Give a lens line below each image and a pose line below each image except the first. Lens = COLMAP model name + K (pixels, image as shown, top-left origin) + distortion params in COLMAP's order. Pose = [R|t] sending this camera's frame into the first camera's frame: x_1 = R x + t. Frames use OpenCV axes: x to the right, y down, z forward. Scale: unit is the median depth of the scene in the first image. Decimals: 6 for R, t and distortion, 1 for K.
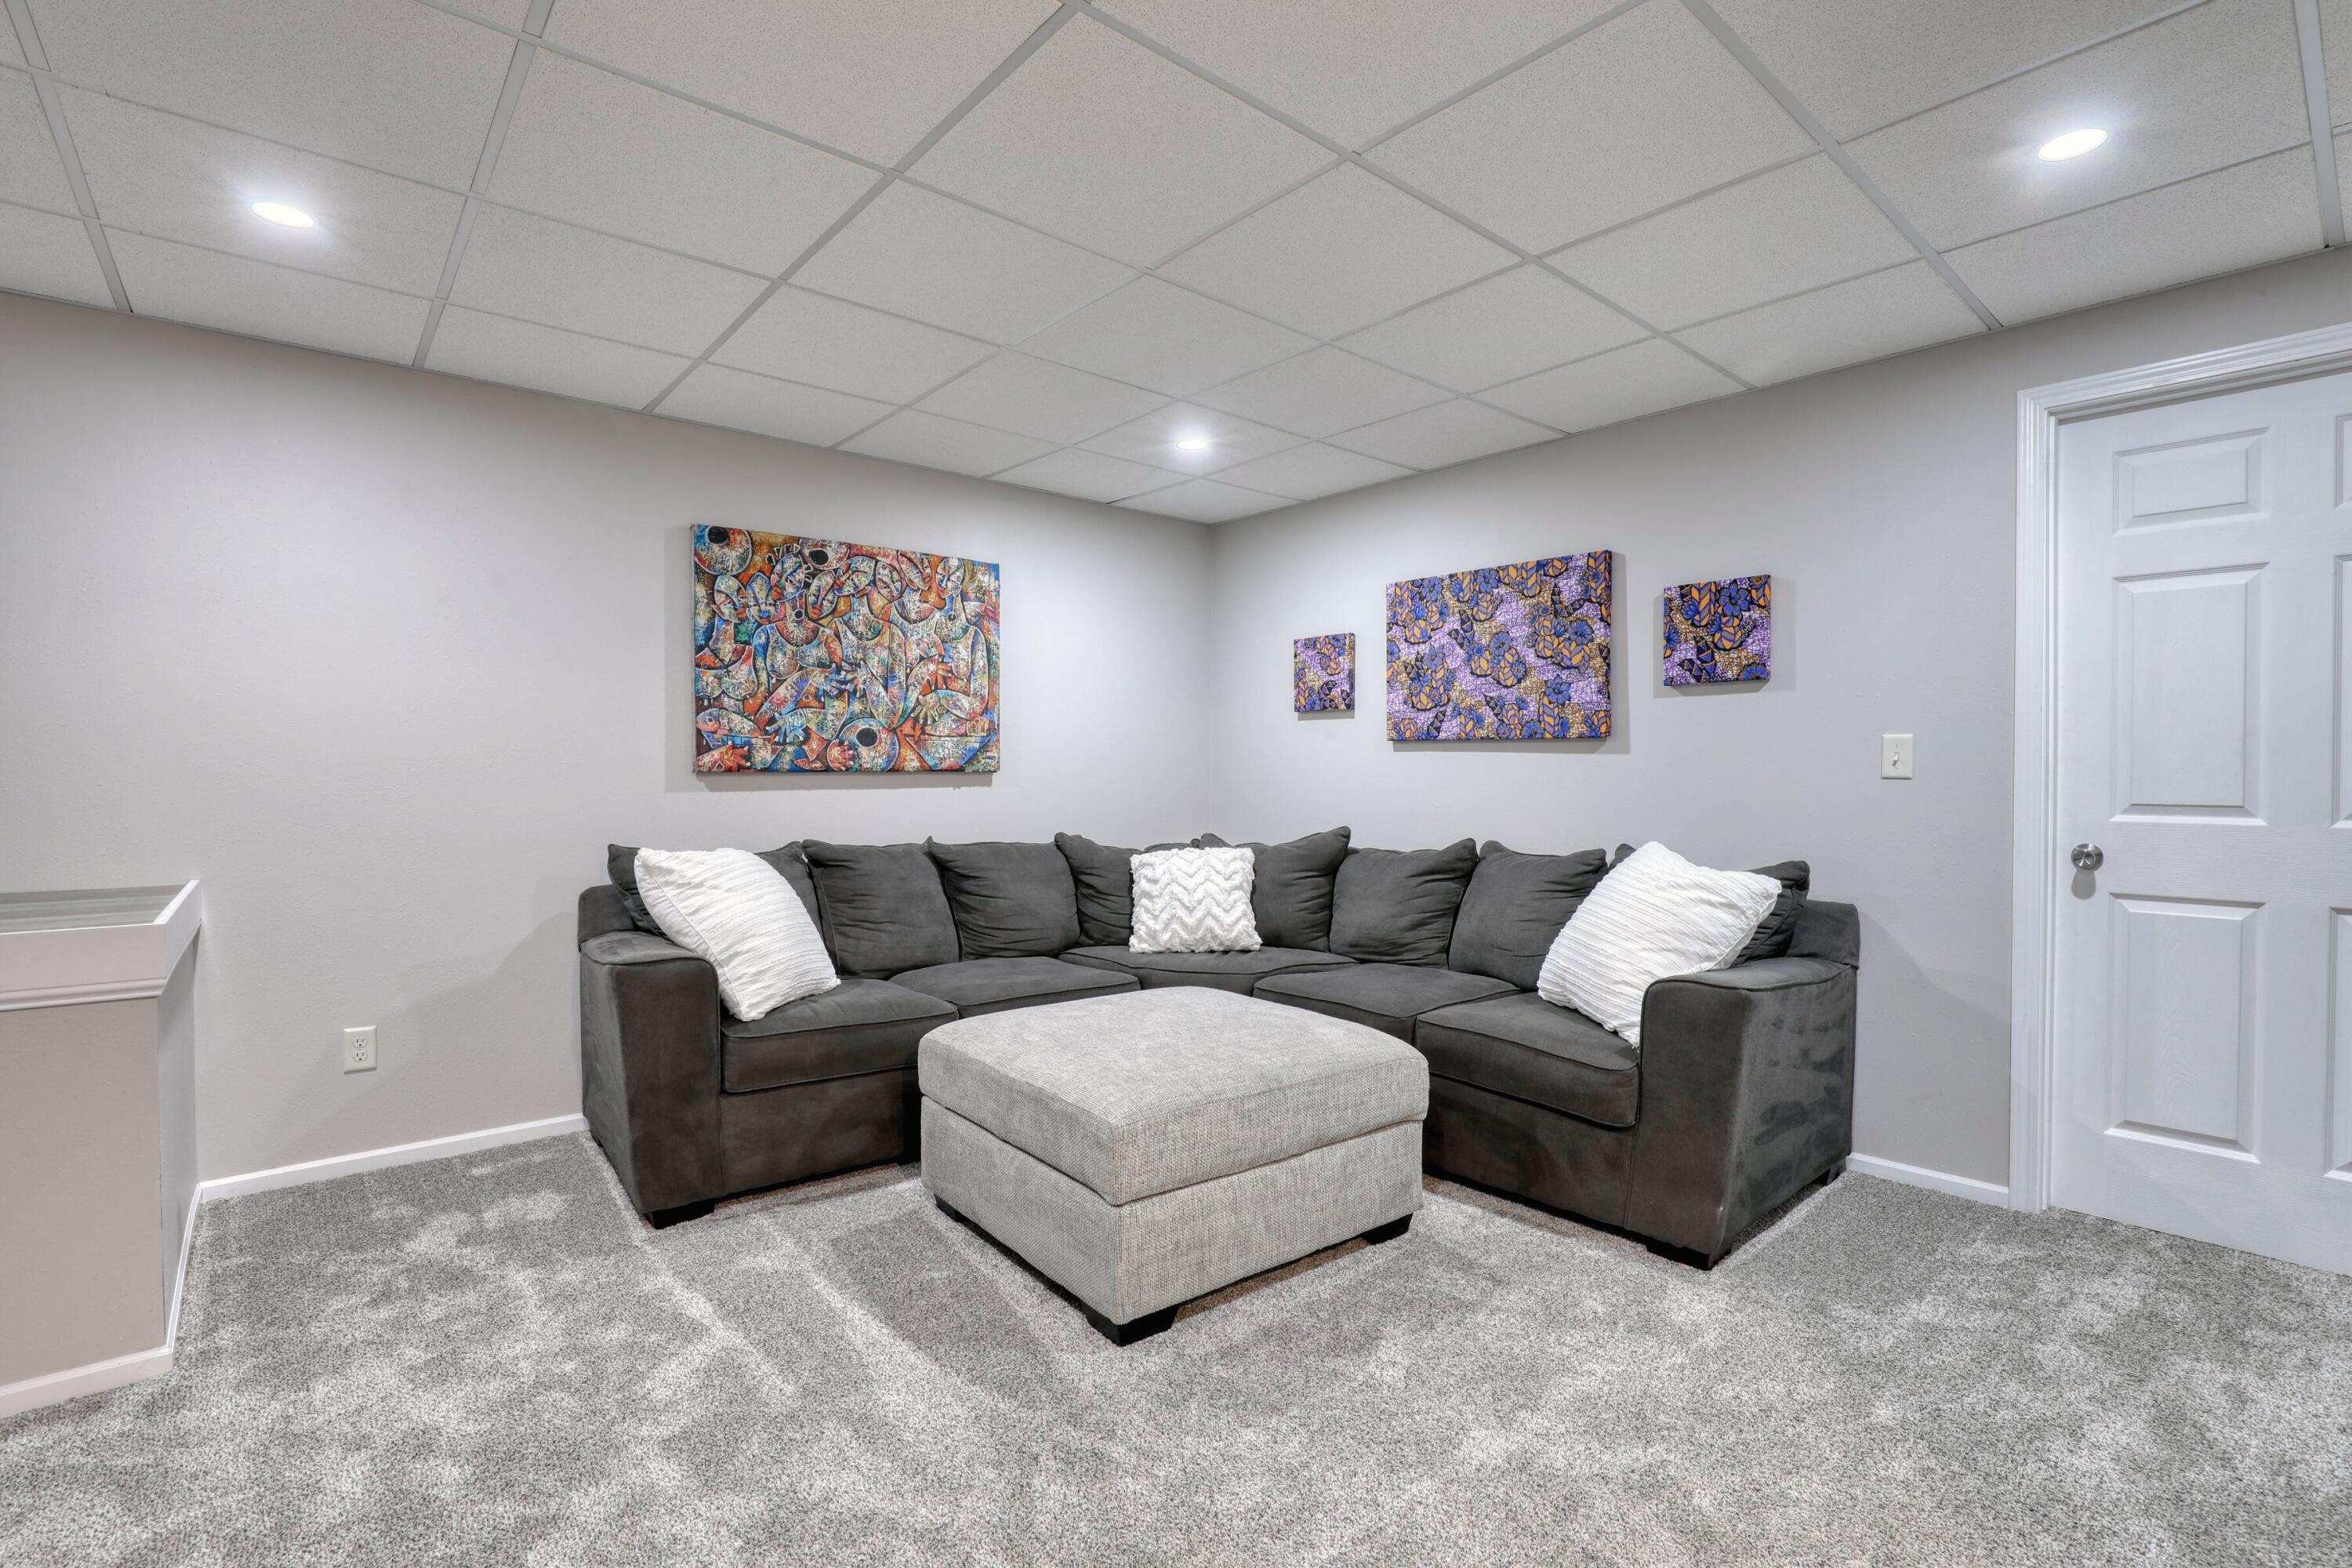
lens RADIAL K [[1076.3, 0, 1205.3], [0, 1076.3, 777.6], [0, 0, 1]] dist [-0.034176, 0.007292]
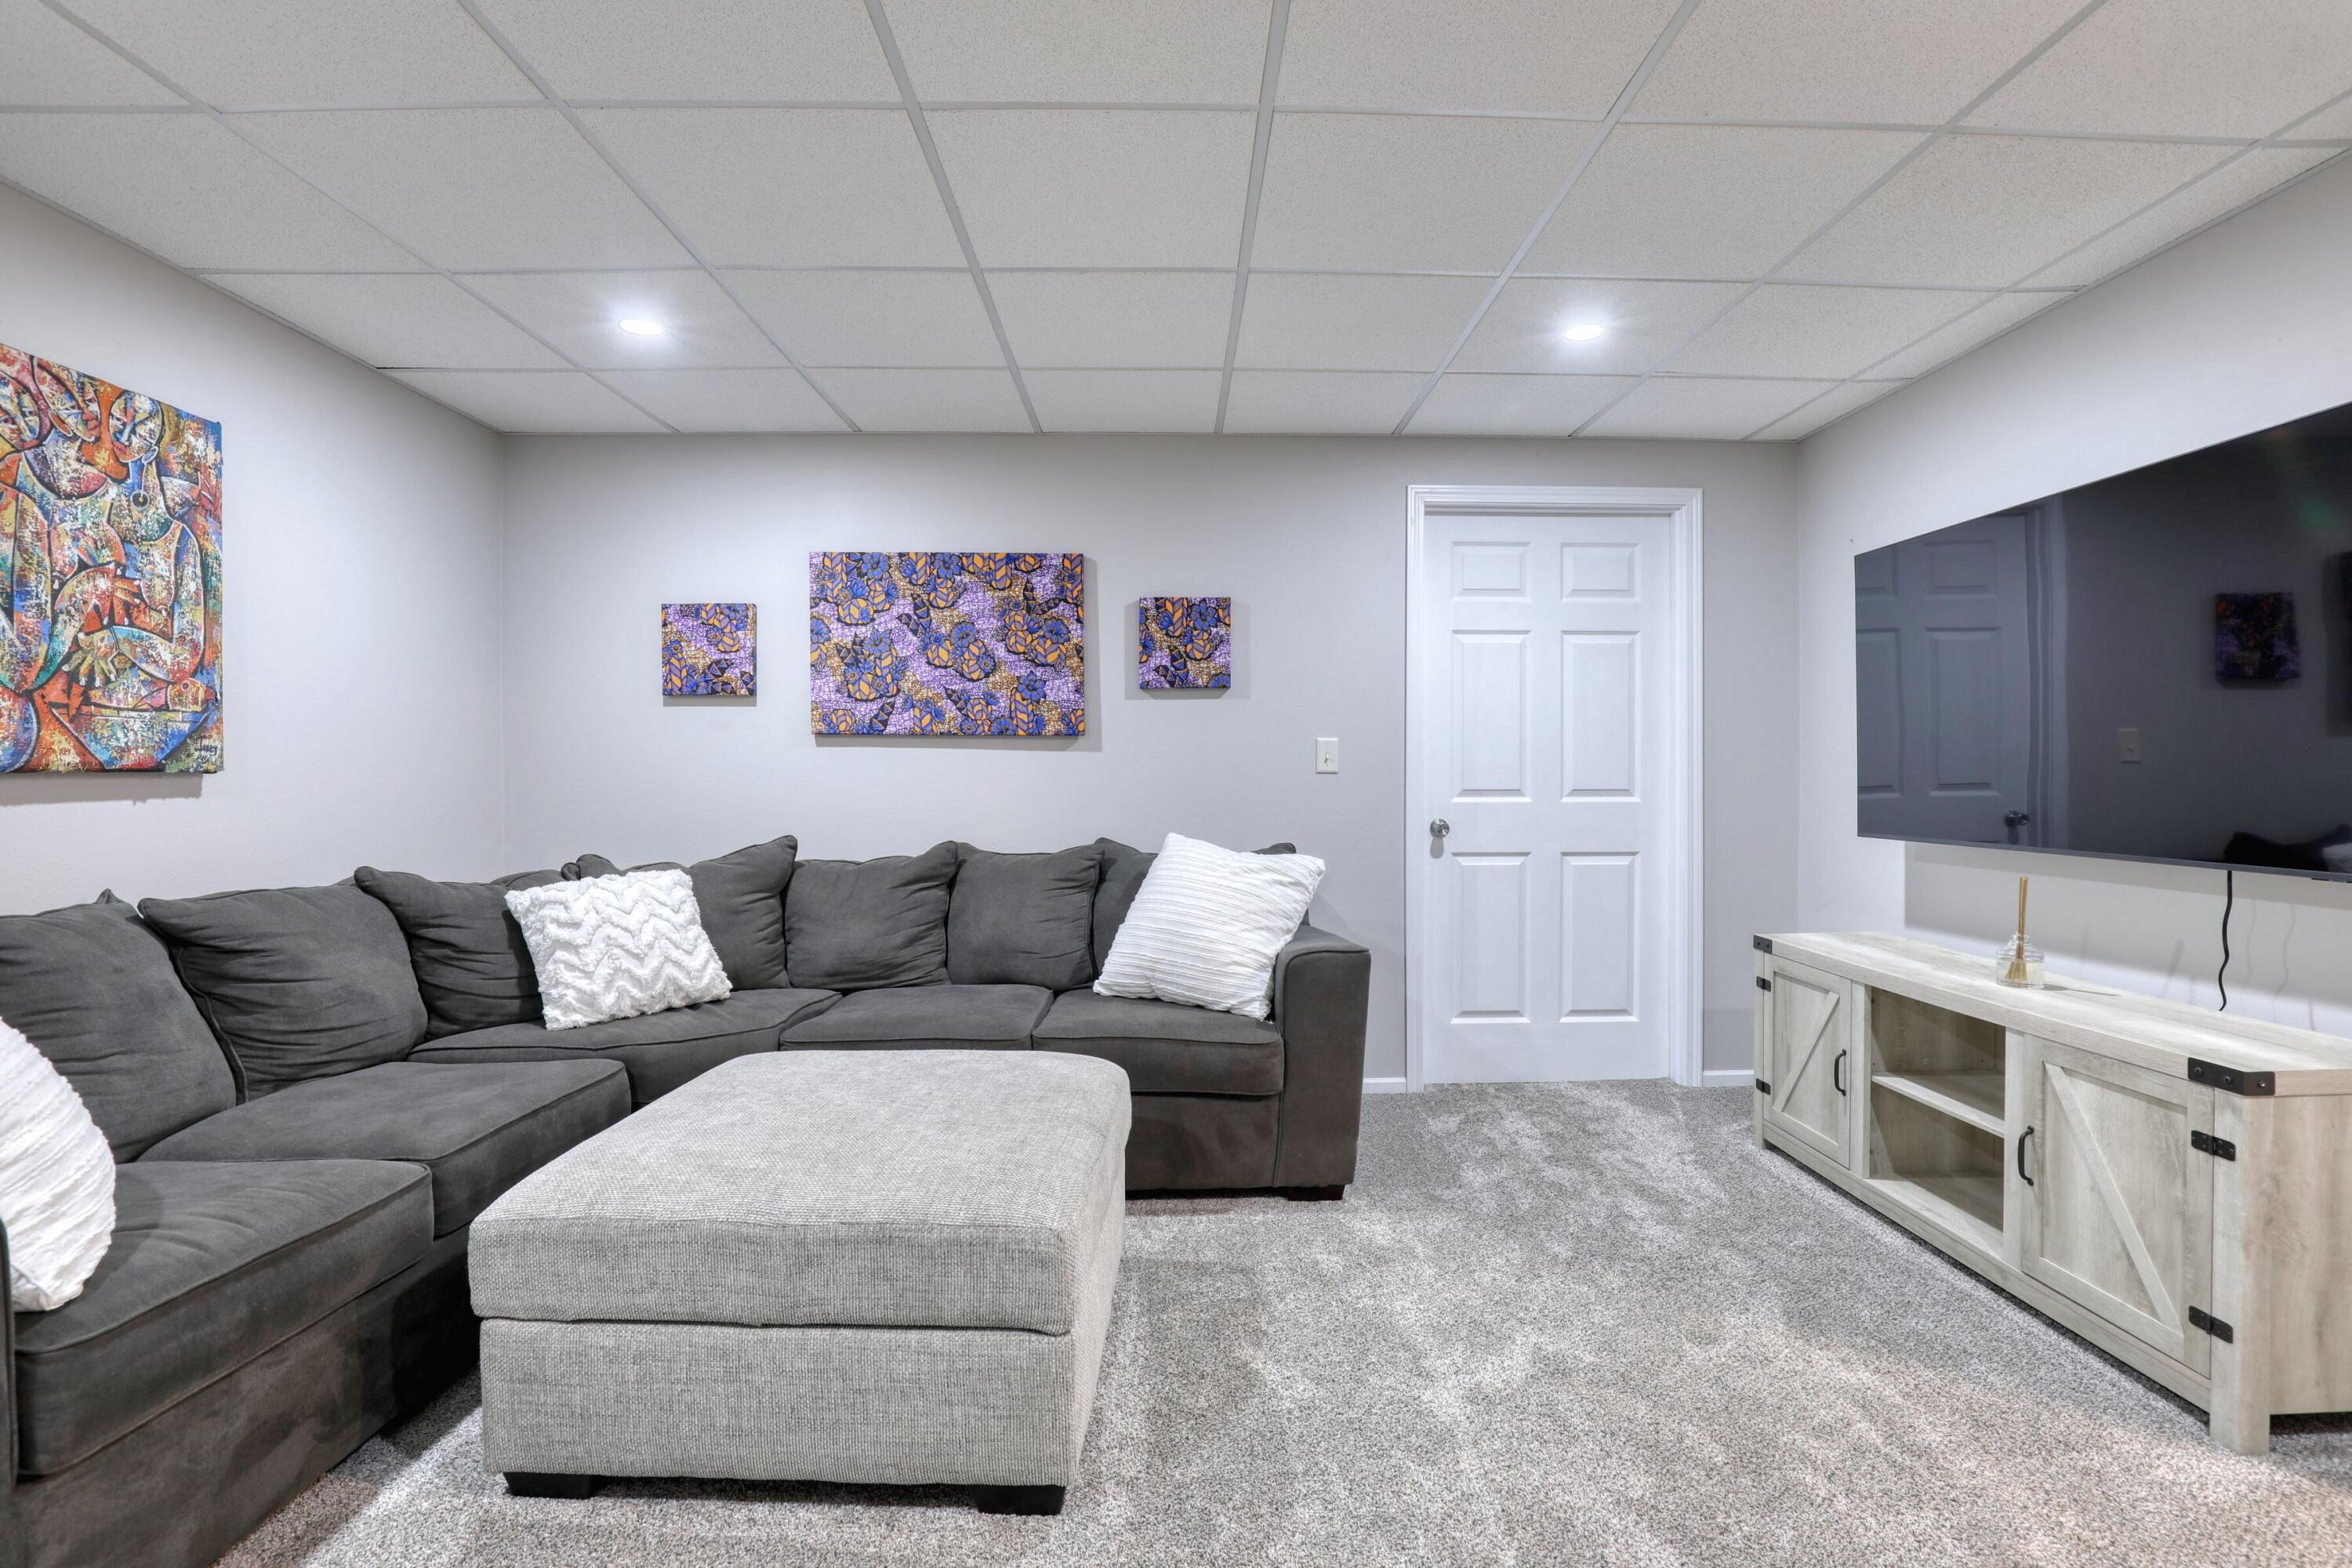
lens RADIAL K [[1076.3, 0, 1205.3], [0, 1076.3, 777.6], [0, 0, 1]] dist [-0.034176, 0.007292]
pose [[0.639940, -0.008634, 0.768376, -0.324595], [0.008465, 0.999955, 0.004187, -0.000340], [-0.768378, 0.003825, 0.639984, 0.232586]]
